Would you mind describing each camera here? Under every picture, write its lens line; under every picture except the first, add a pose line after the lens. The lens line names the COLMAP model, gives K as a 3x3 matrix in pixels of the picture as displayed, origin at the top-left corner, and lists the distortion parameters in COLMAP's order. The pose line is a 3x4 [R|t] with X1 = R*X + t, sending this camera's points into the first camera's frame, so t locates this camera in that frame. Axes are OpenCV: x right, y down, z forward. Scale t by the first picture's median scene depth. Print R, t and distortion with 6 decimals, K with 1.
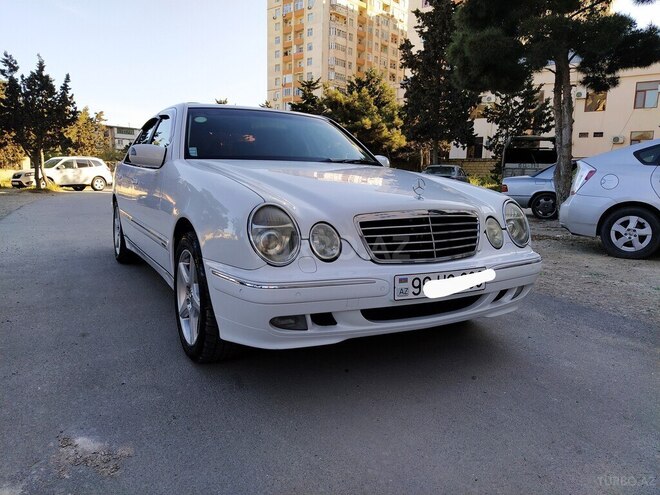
lens RADIAL K [[485.3, 0, 330.4], [0, 485.3, 248.9], [0, 0, 1]] dist [0.080149, -0.099068]
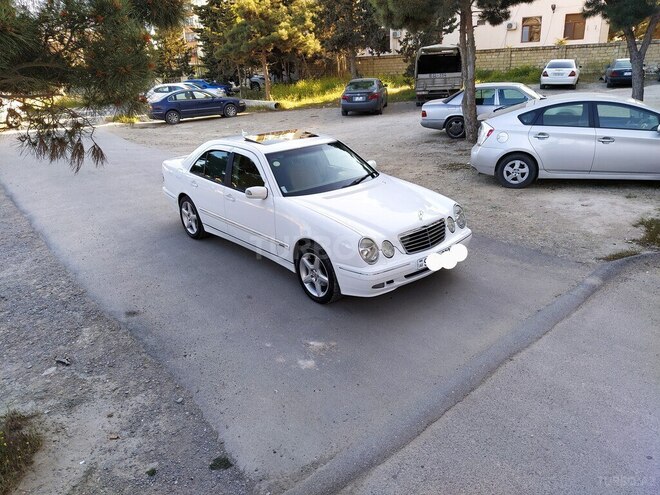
lens RADIAL K [[485.3, 0, 328.0], [0, 485.3, 252.8], [0, 0, 1]] dist [0.080149, -0.099068]
pose [[0.979493, -0.133449, 0.150948, -0.111323], [0.096581, 0.968501, 0.229516, -0.096755], [-0.176822, -0.210231, 0.961528, -0.204537]]
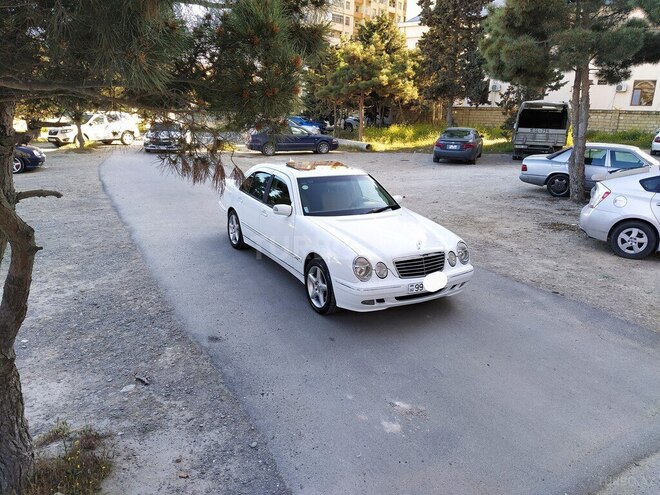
lens RADIAL K [[485.3, 0, 328.8], [0, 485.3, 250.9], [0, 0, 1]] dist [0.080149, -0.099068]
pose [[0.999902, -0.000009, 0.014009, -0.129199], [-0.001962, 0.990056, 0.140664, -0.097674], [-0.013871, -0.140677, 0.989958, -0.178096]]
